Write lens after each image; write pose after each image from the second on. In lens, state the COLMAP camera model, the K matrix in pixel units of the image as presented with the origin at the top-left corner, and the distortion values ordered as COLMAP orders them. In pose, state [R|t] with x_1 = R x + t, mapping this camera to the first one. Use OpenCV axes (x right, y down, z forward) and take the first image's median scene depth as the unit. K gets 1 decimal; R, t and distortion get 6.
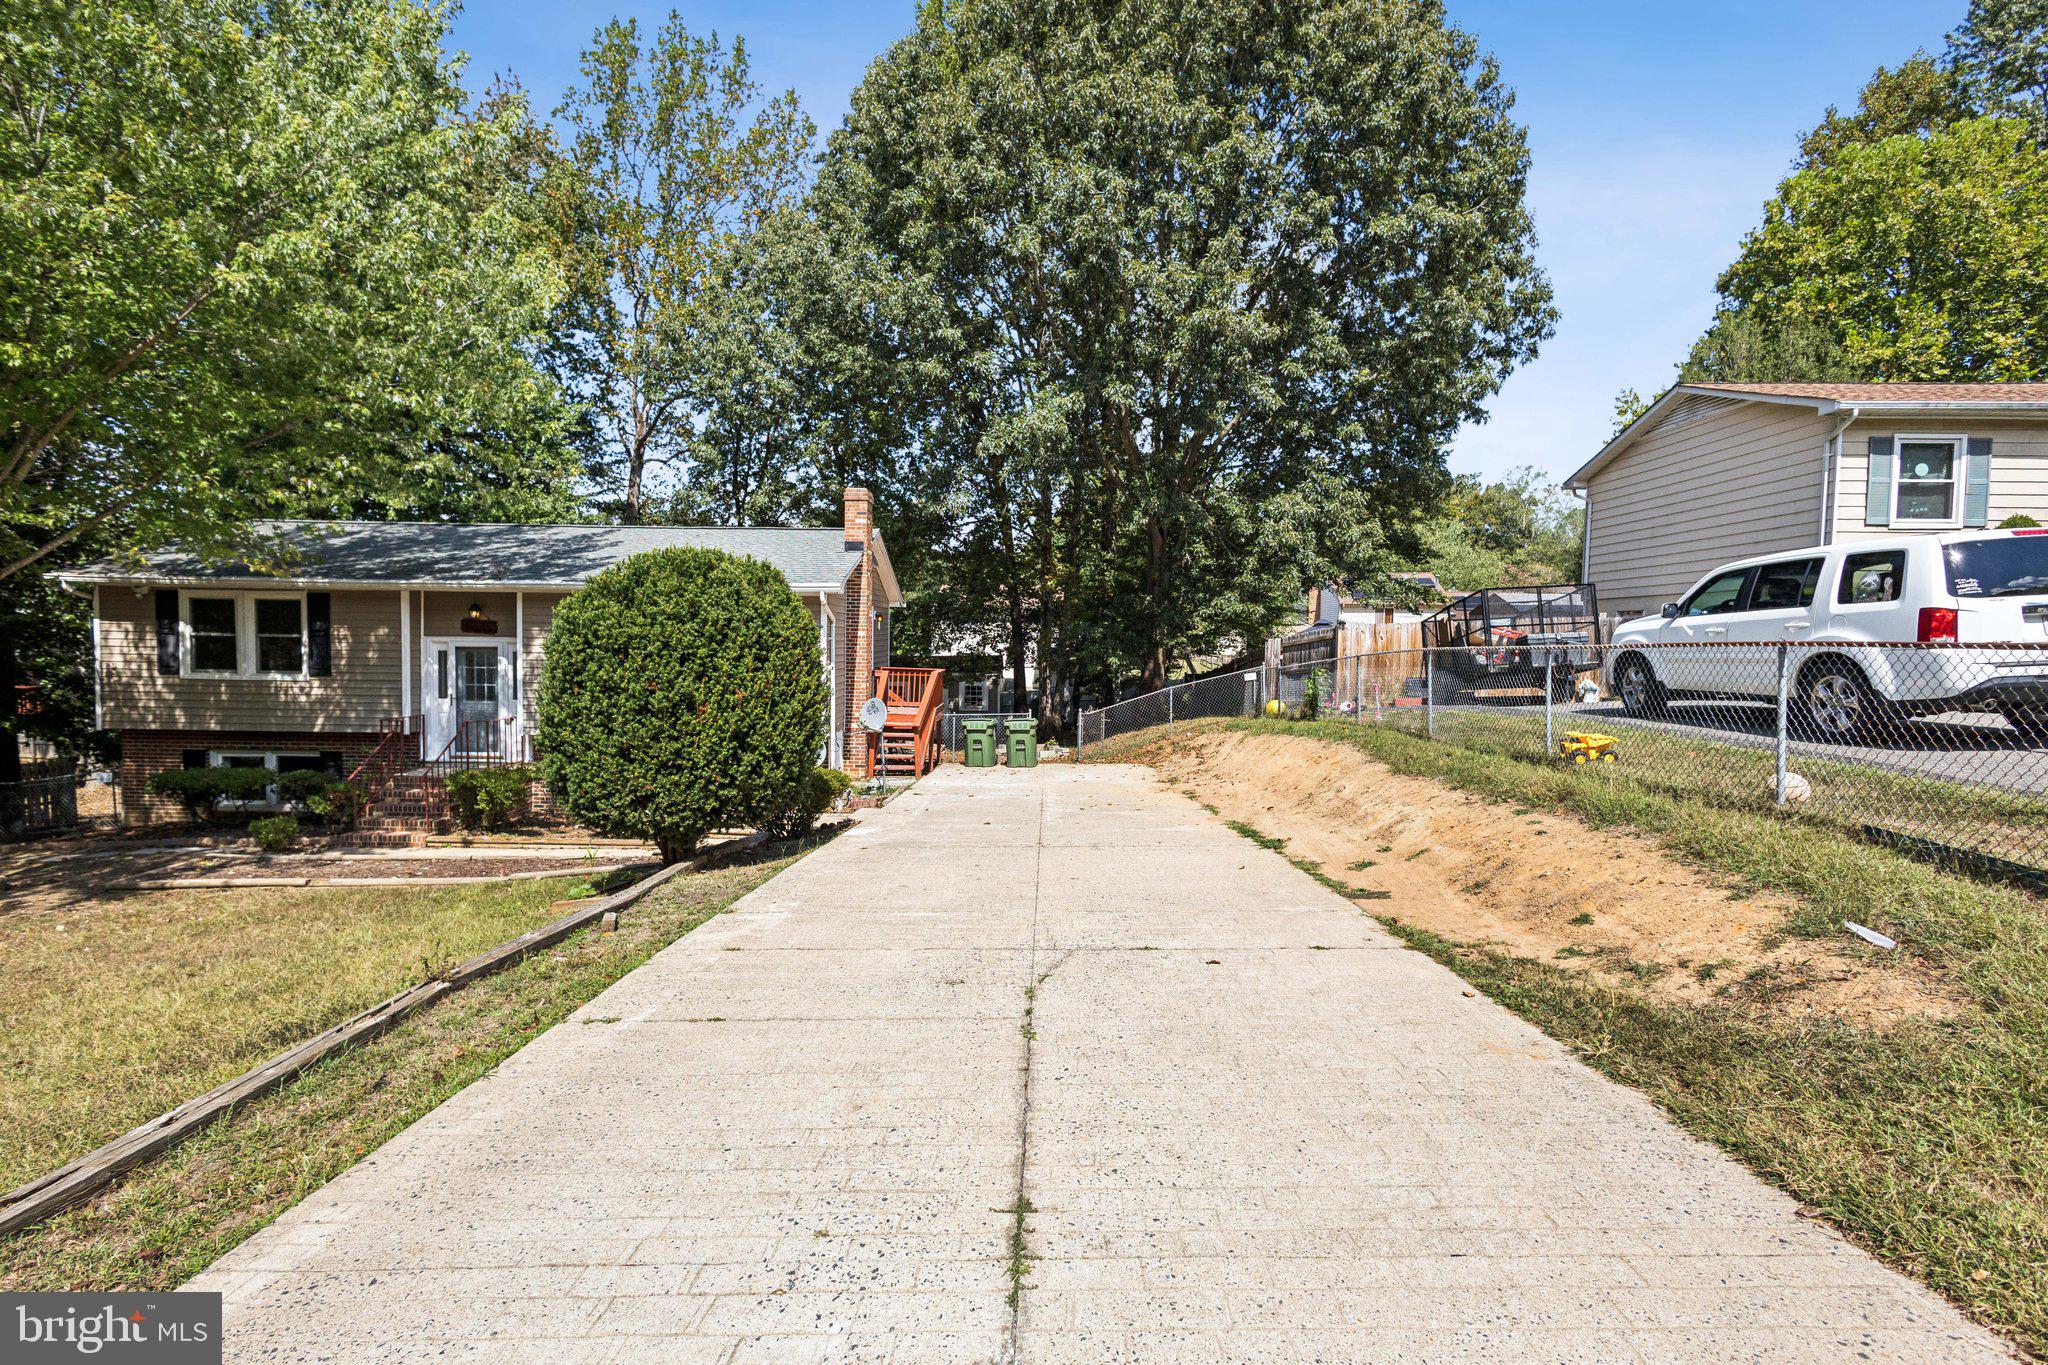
lens RADIAL K [[941.7, 0, 1024.0], [0, 941.7, 682.5], [0, 0, 1]] dist [0.014417, -0.000285]
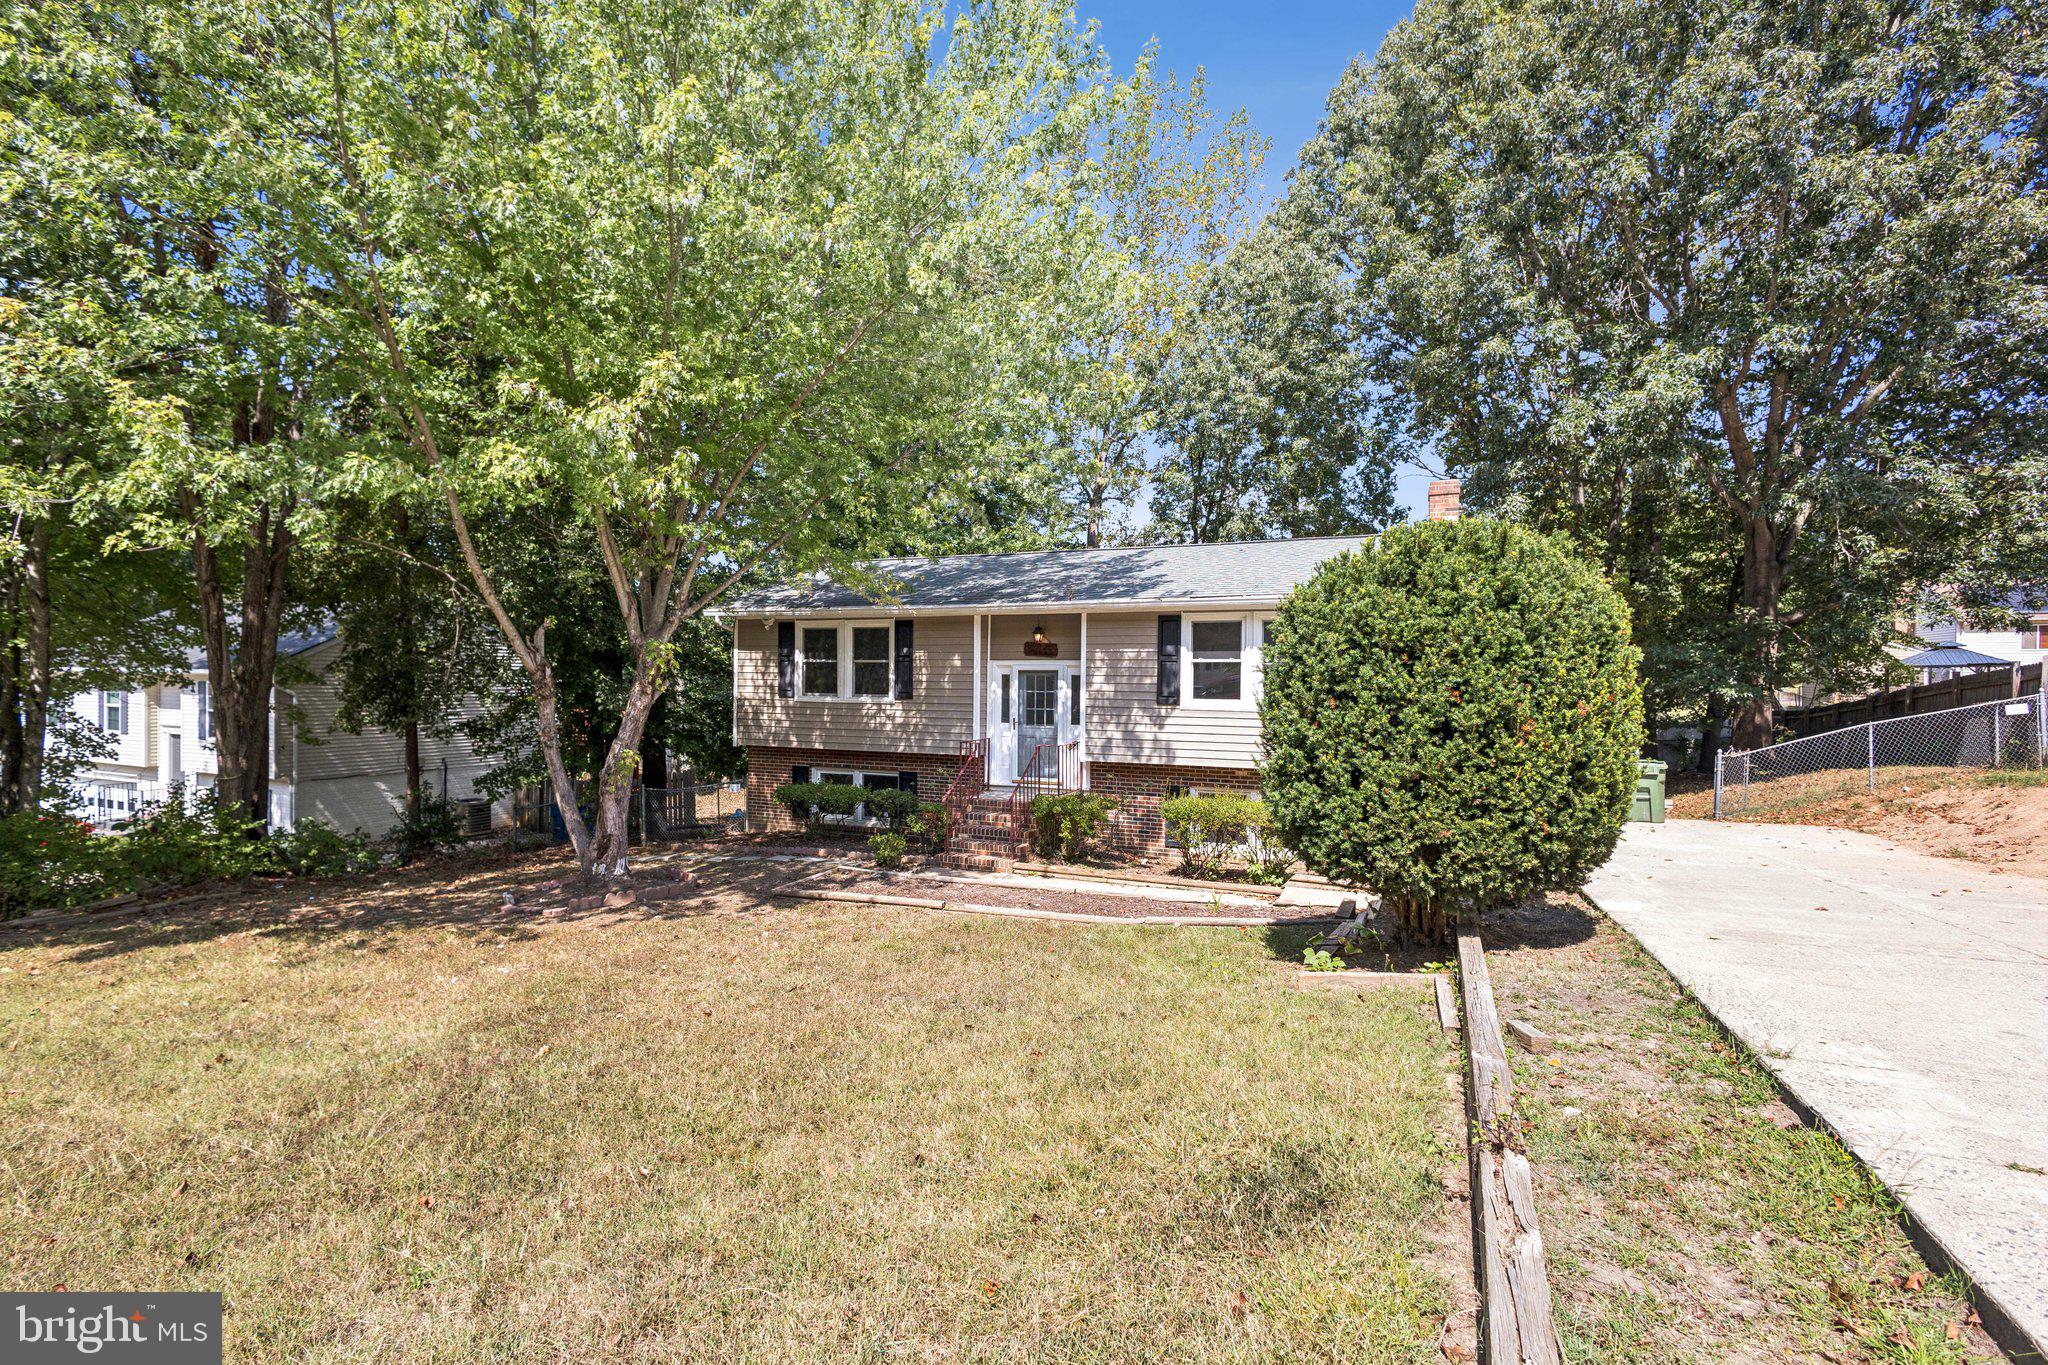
lens RADIAL K [[933.5, 0, 1024.0], [0, 933.5, 682.5], [0, 0, 1]] dist [0.000968, -0.000645]
pose [[0.923712, -0.003674, -0.383070, -0.225692], [-0.012628, 0.999119, -0.040031, 0.013992], [0.382880, 0.041814, 0.922851, 0.102040]]
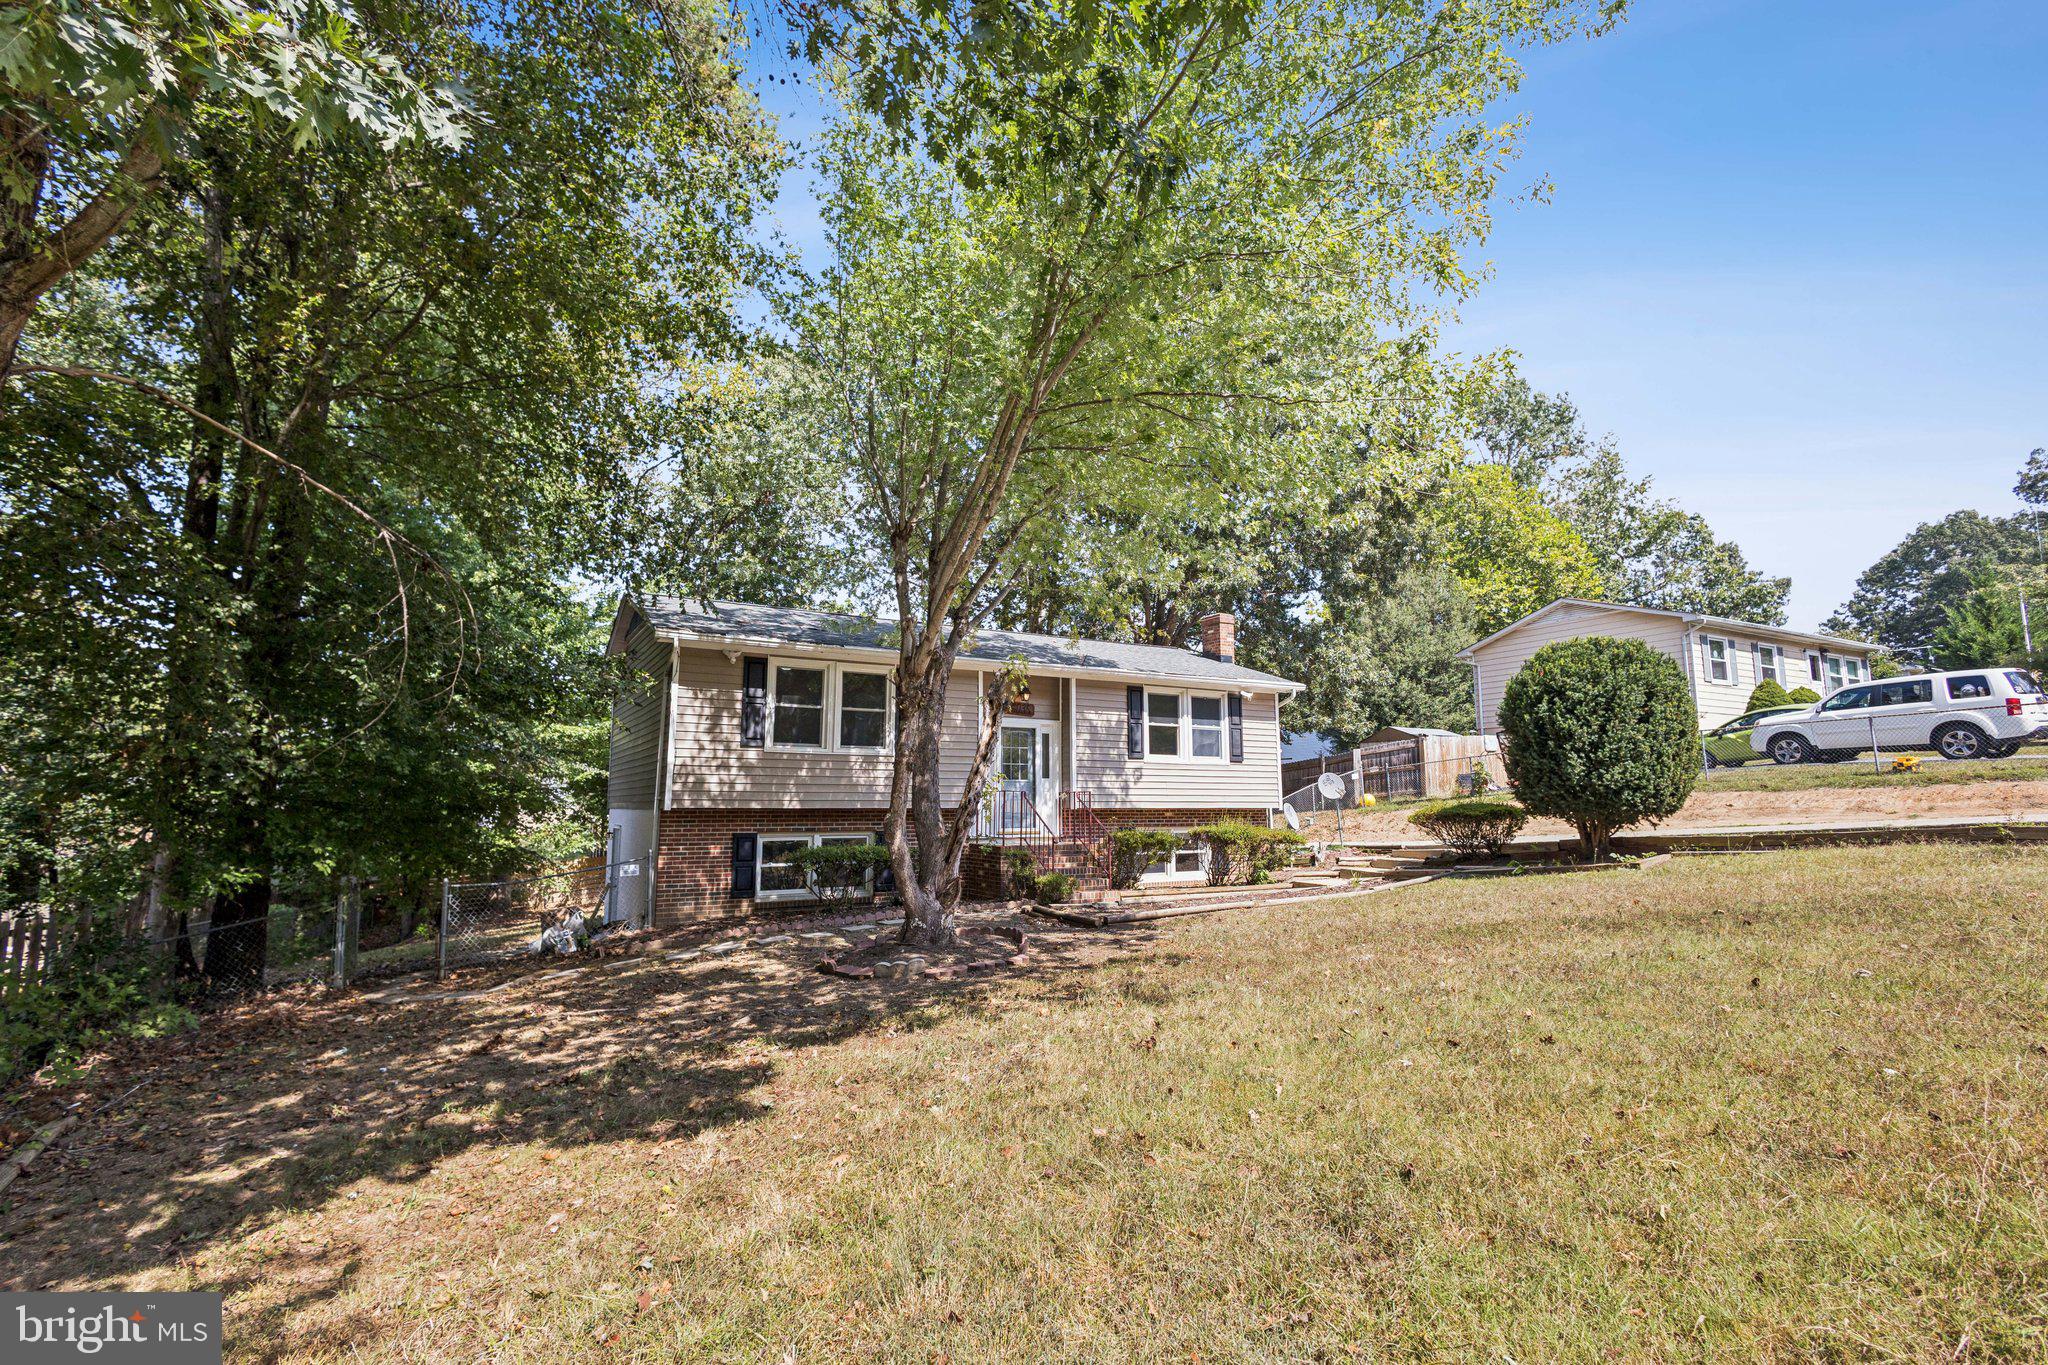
lens RADIAL K [[933.5, 0, 1024.0], [0, 933.5, 682.5], [0, 0, 1]] dist [0.000968, -0.000645]
pose [[0.871673, 0.050803, 0.487448, -1.113334], [0.033811, 0.986009, -0.163225, 0.085787], [-0.488921, 0.158760, 0.857760, 0.088643]]
